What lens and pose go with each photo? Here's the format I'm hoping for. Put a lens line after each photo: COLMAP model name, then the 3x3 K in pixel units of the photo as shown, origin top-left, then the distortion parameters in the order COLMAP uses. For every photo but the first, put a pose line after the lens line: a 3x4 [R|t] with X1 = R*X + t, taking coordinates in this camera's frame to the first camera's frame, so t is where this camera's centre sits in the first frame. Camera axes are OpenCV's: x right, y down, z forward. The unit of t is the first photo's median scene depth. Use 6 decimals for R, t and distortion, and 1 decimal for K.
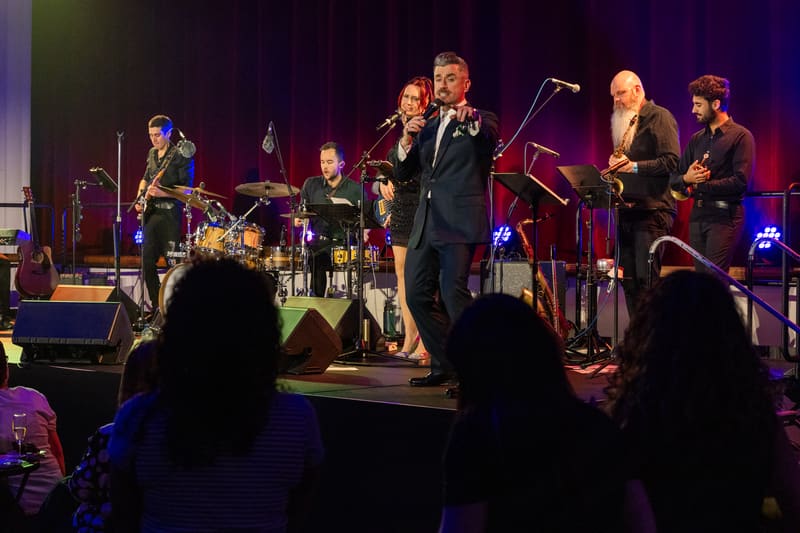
lens RADIAL K [[1768.4, 0, 400.0], [0, 1768.4, 266.5], [0, 0, 1]] dist [-0.038878, -0.130115]
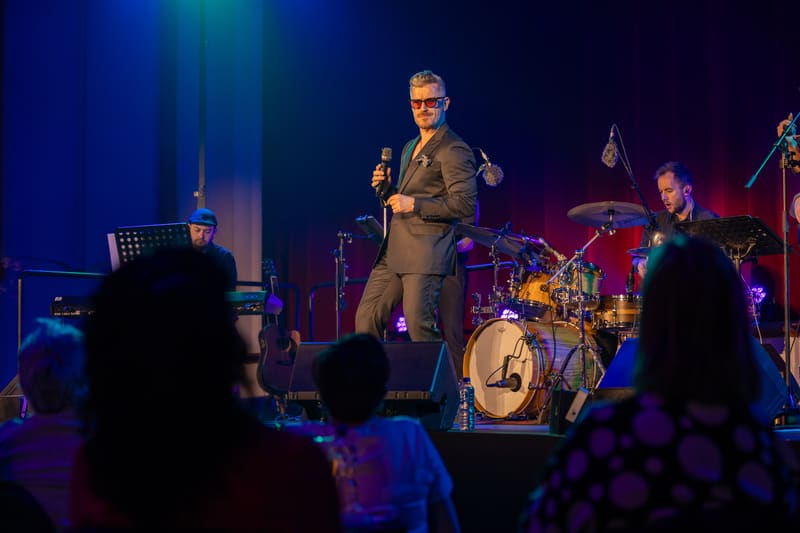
lens RADIAL K [[1768.4, 0, 400.0], [0, 1768.4, 266.5], [0, 0, 1]] dist [-0.038878, -0.130115]
pose [[0.994571, -0.021993, -0.101707, -0.086056], [0.011896, 0.995033, -0.098835, 0.048877], [0.103376, 0.097089, 0.989893, 0.255144]]
